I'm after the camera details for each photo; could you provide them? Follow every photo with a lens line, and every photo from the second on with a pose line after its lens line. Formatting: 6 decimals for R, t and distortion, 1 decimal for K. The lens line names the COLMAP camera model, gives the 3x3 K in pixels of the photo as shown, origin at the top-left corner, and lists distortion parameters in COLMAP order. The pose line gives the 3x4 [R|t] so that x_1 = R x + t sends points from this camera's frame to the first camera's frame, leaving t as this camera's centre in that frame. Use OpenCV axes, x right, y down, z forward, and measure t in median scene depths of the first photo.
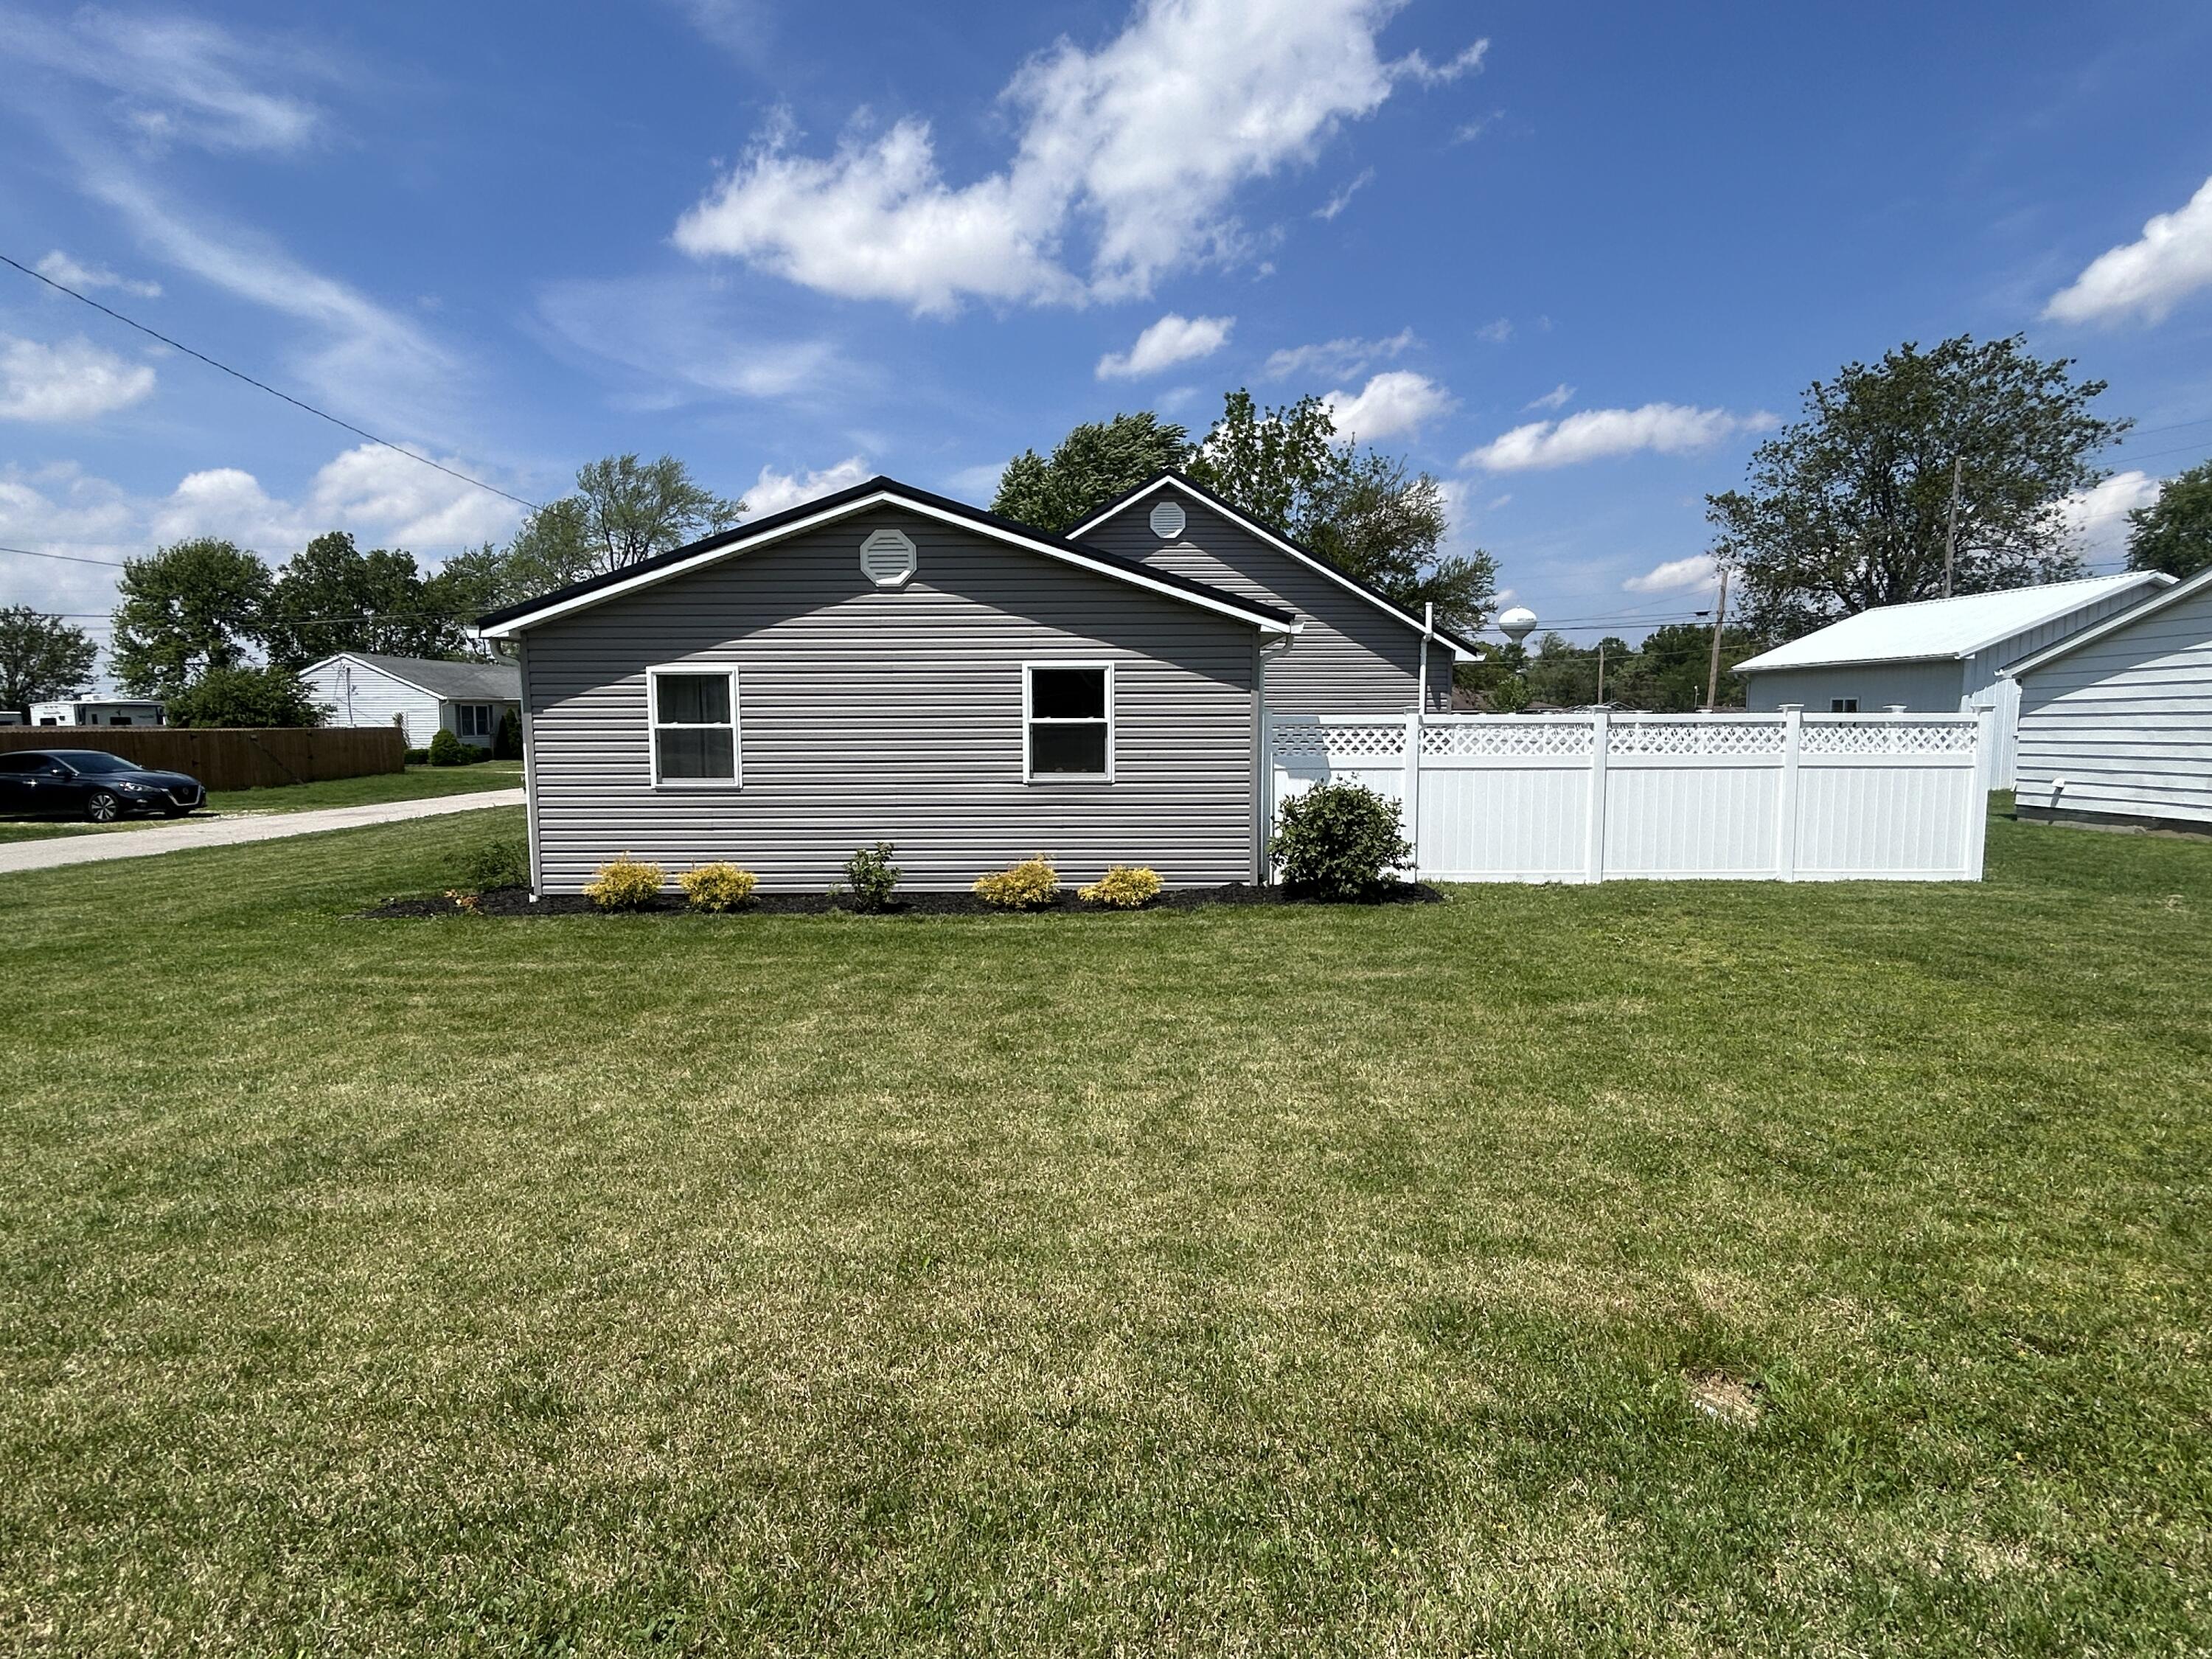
lens RADIAL K [[1209.5, 0, 1109.1], [0, 1209.5, 824.7], [0, 0, 1]] dist [0.000116, -0.000237]
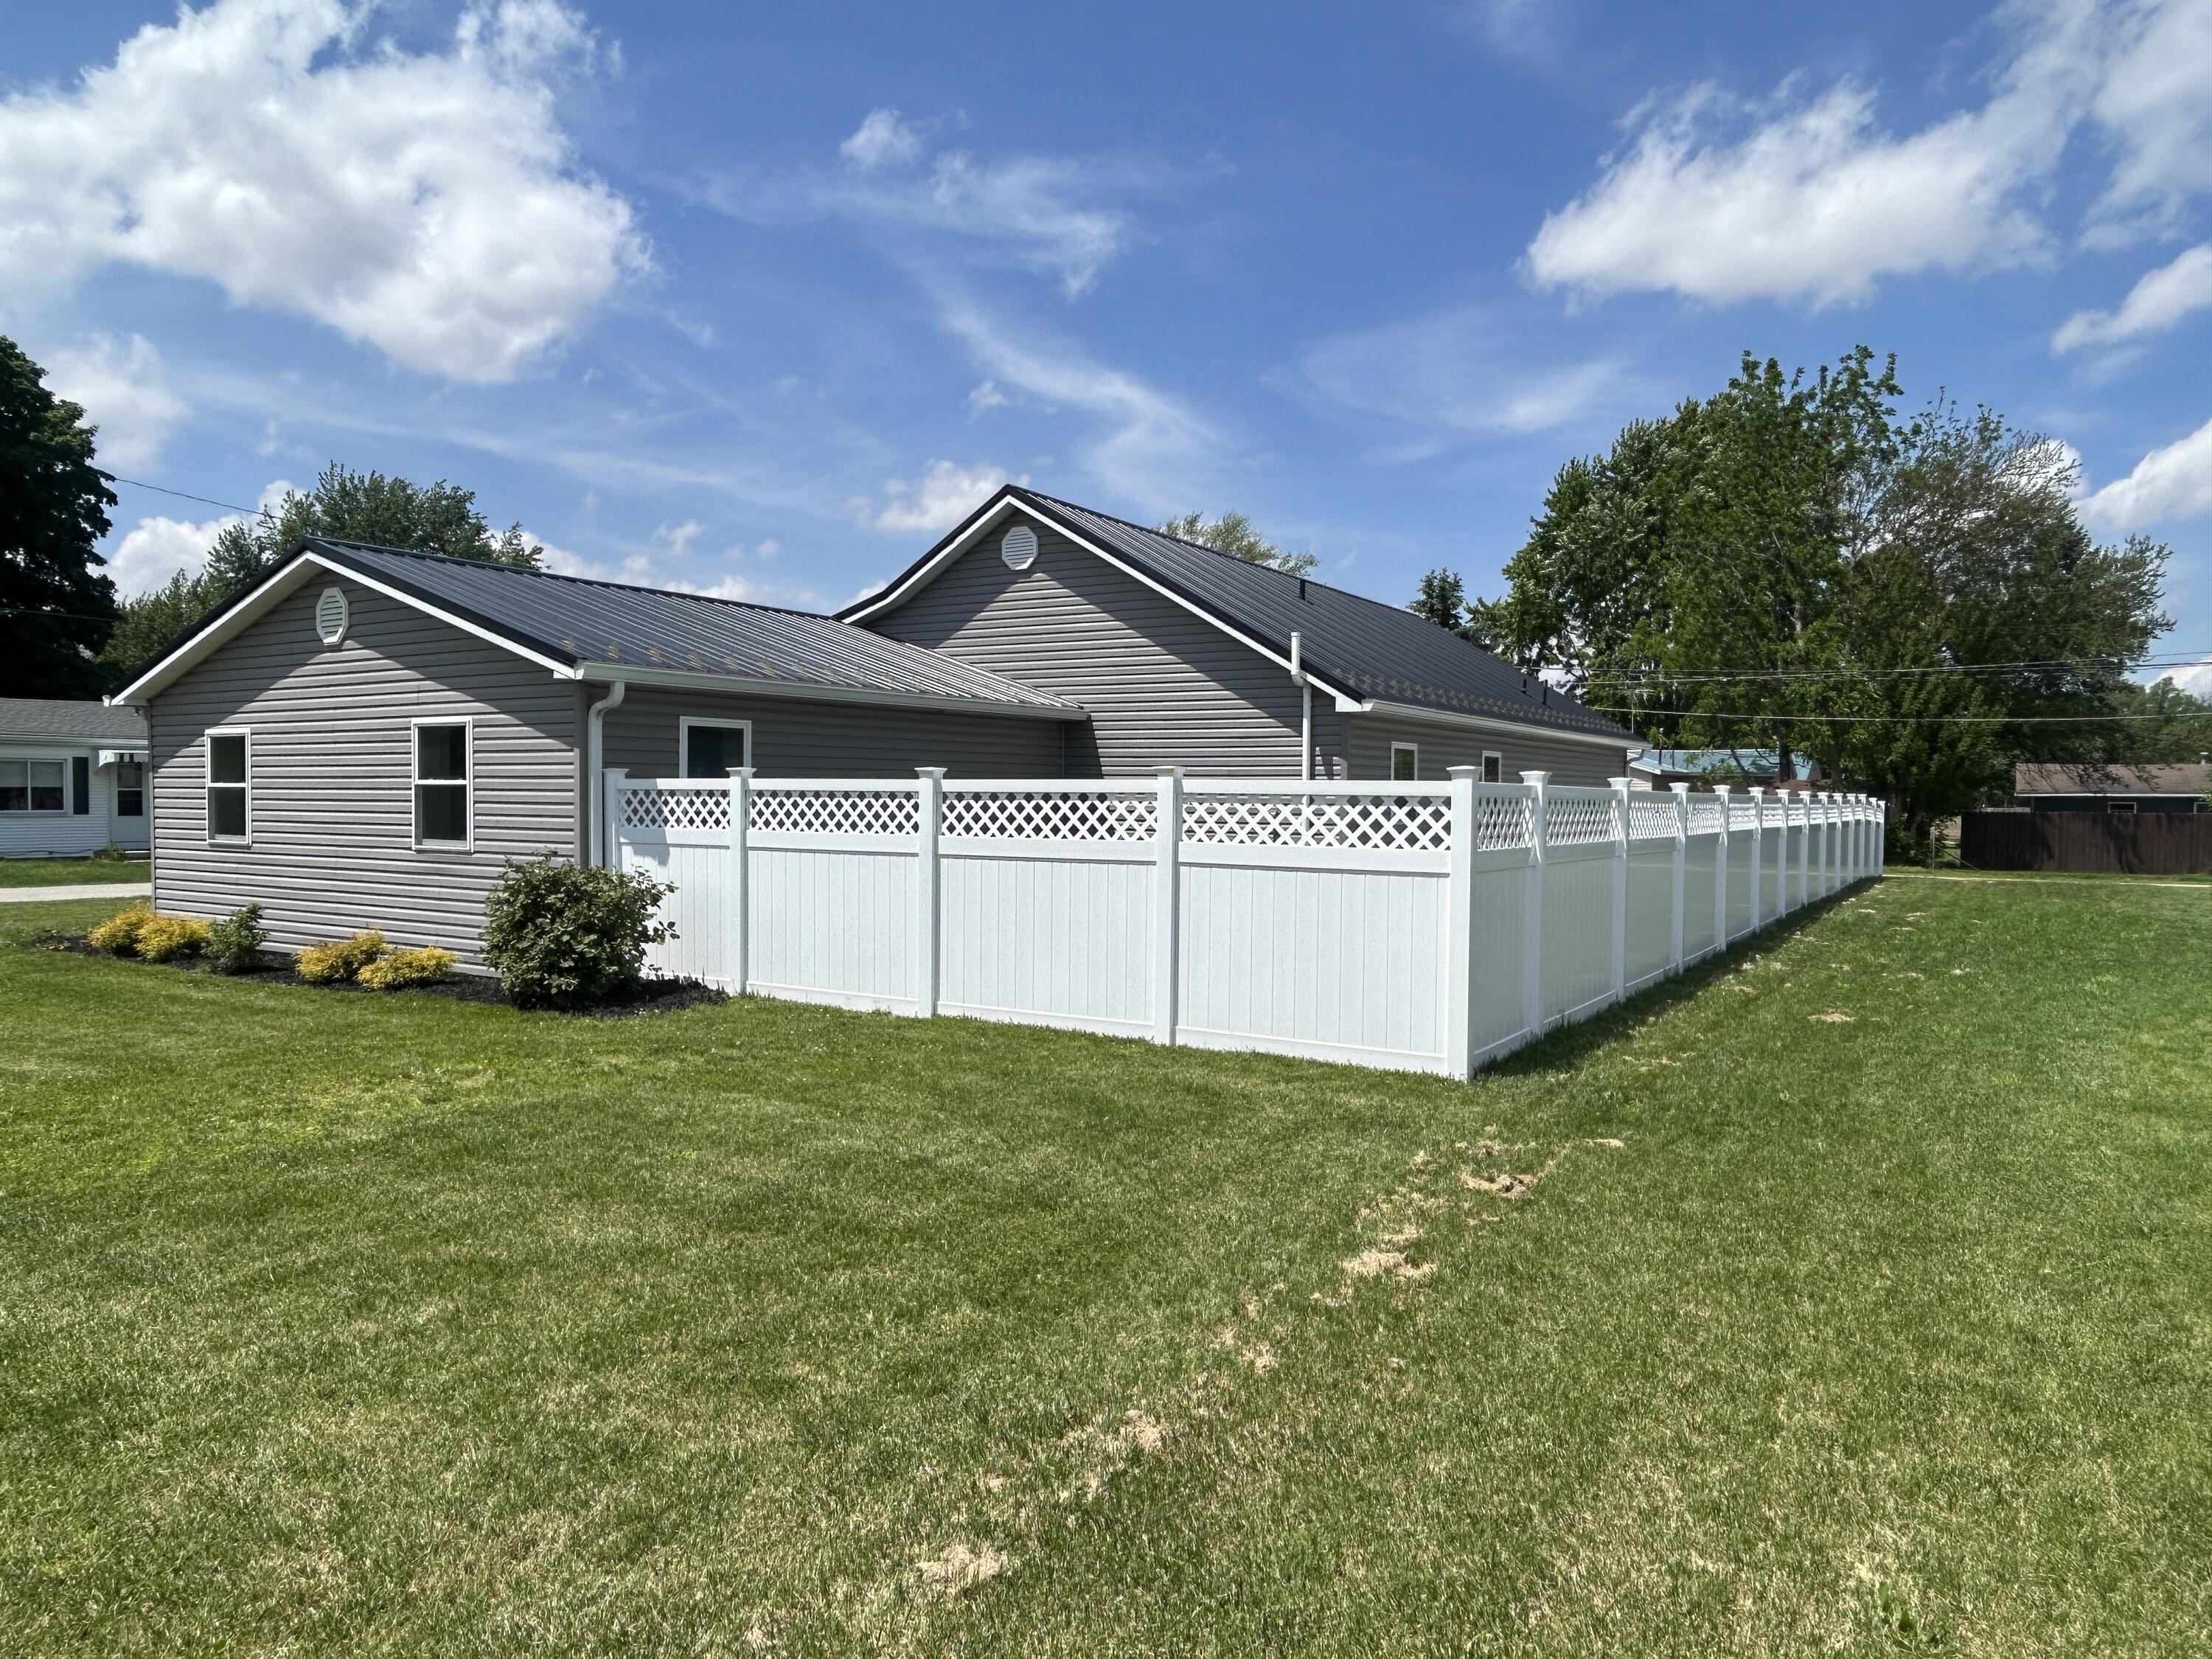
lens RADIAL K [[1403.9, 0, 1099.9], [0, 1403.9, 857.4], [0, 0, 1]] dist [0.003987, 0.000821]
pose [[0.849220, 0.034416, -0.526916, 0.922943], [-0.059051, 0.997804, -0.029998, -0.026735], [0.524727, 0.056590, 0.849388, 0.355662]]
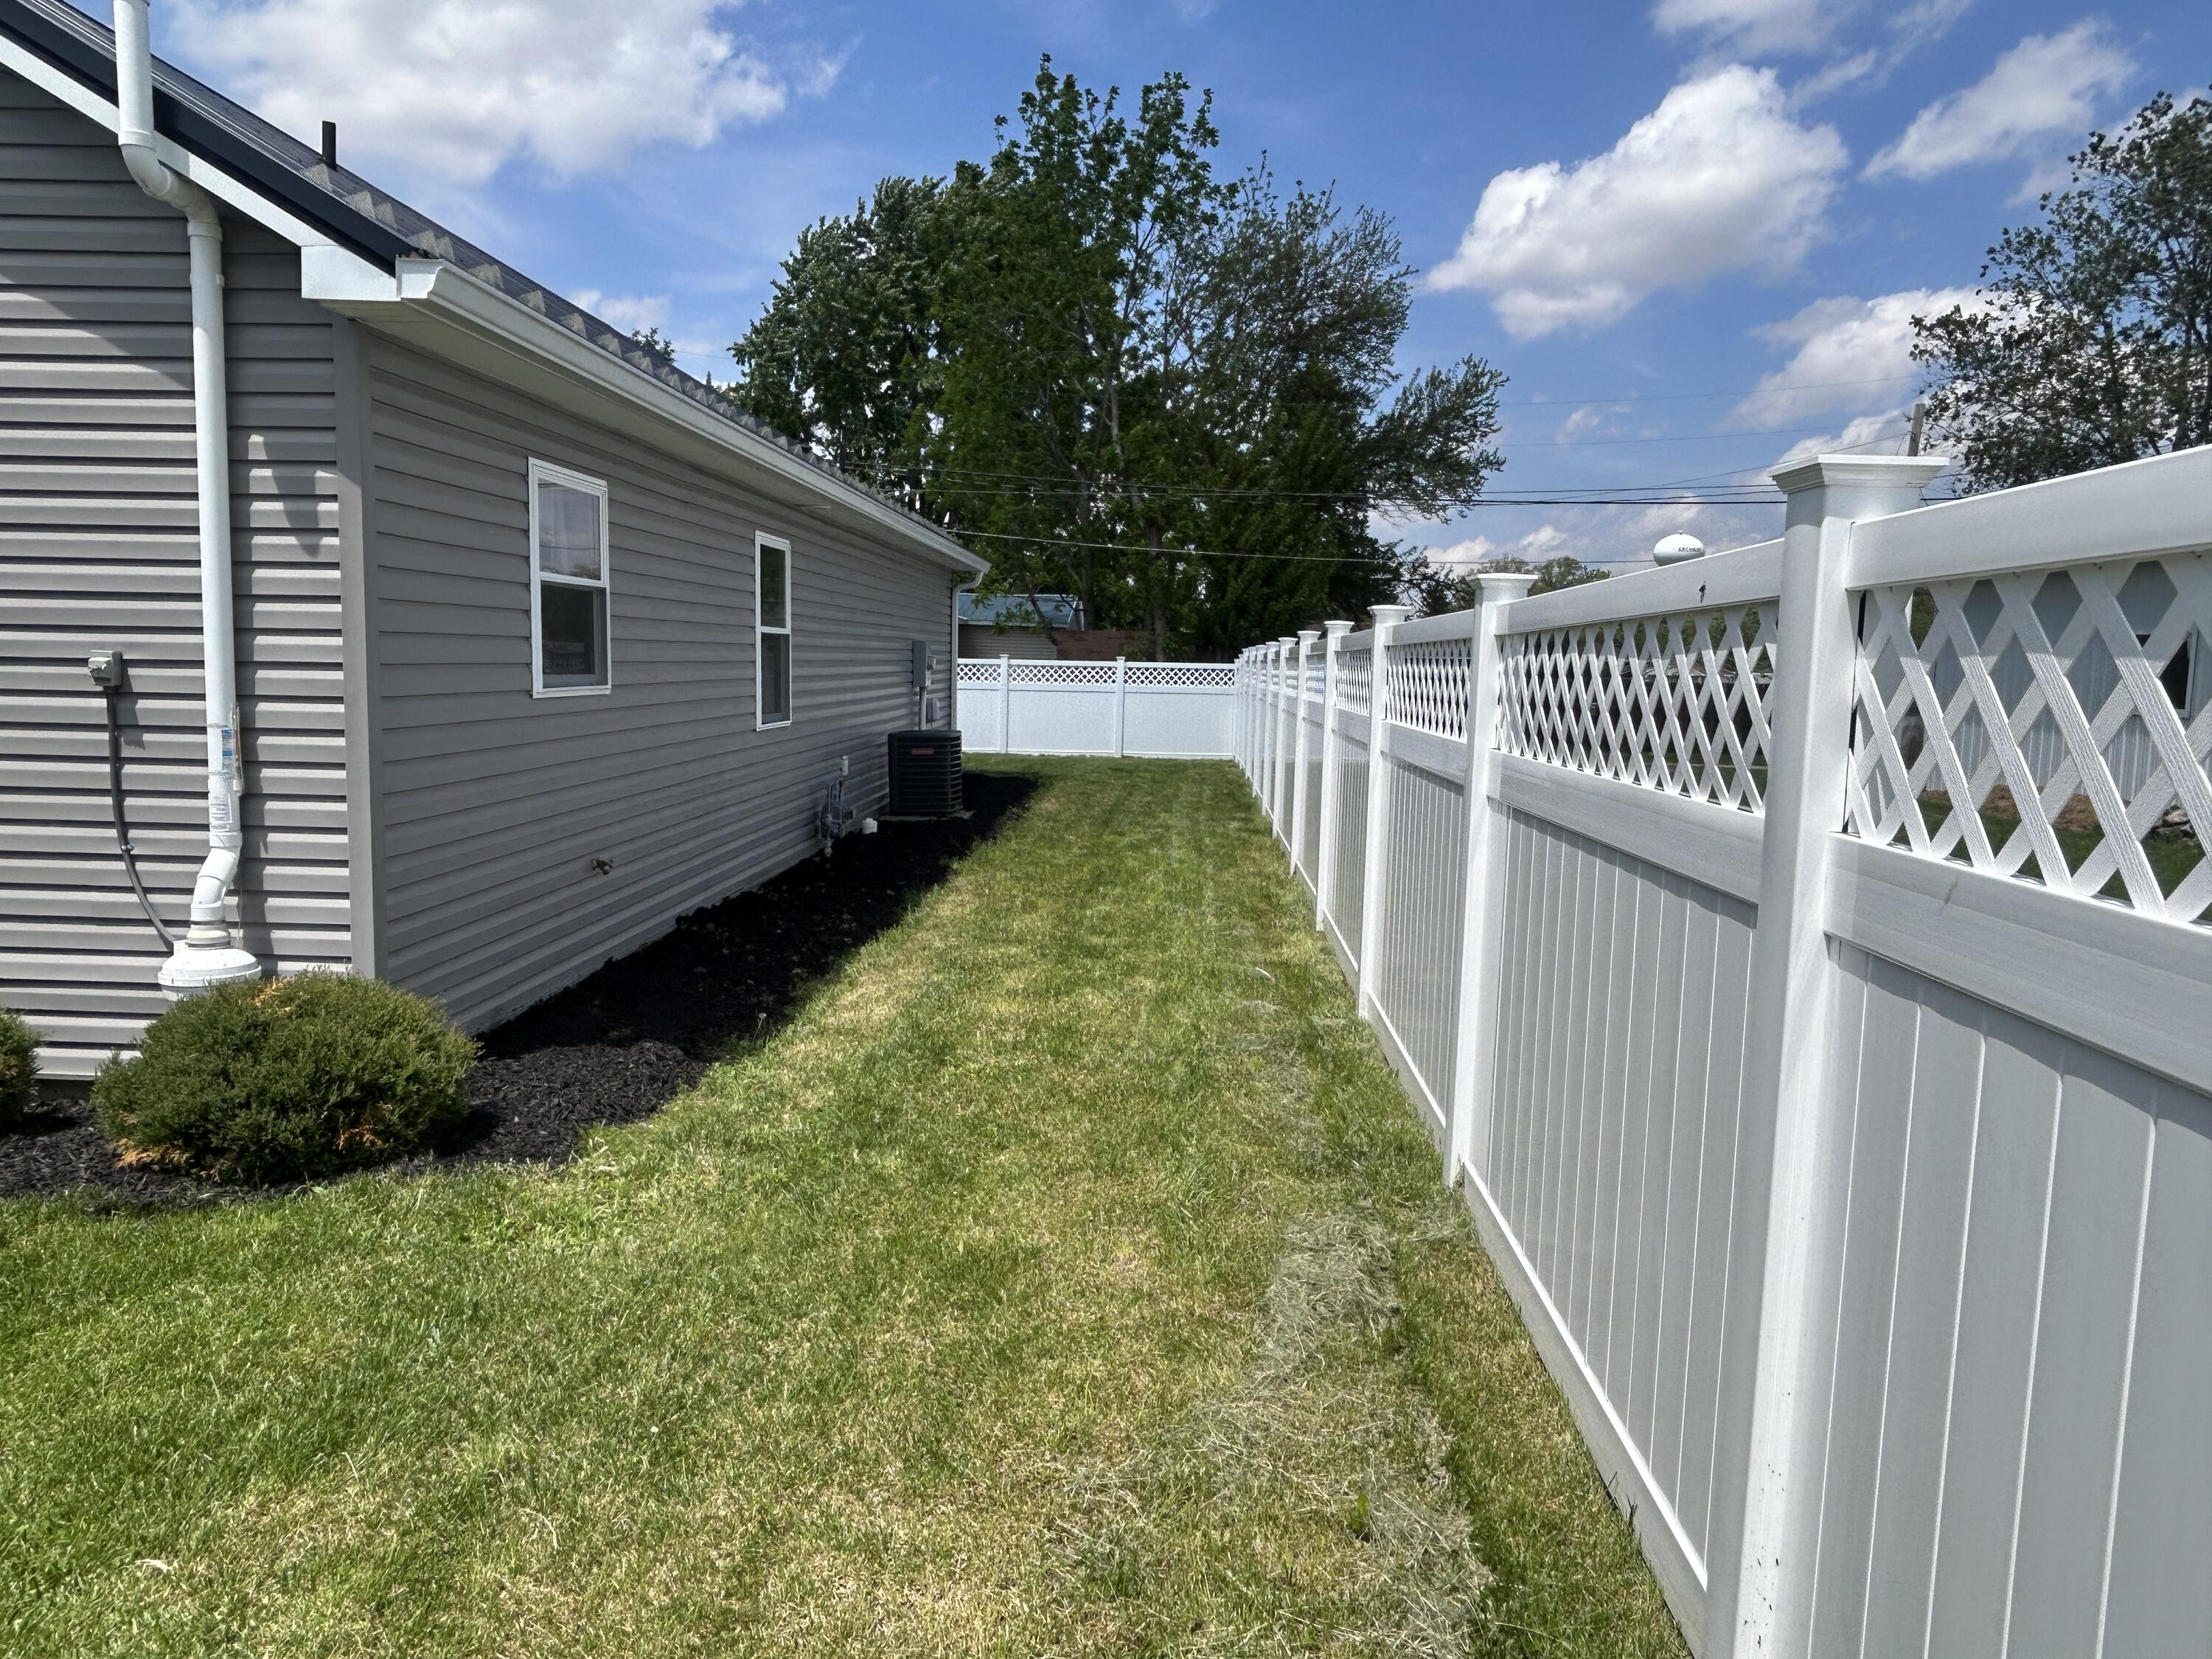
lens RADIAL K [[1551.7, 0, 1100.3], [0, 1551.7, 826.7], [0, 0, 1]] dist [-0.001602, -0.010603]
pose [[0.999146, 0.028689, -0.029733, 0.649885], [-0.028187, 0.999455, 0.017172, -0.087619], [0.030210, -0.016319, 0.999410, 1.143213]]
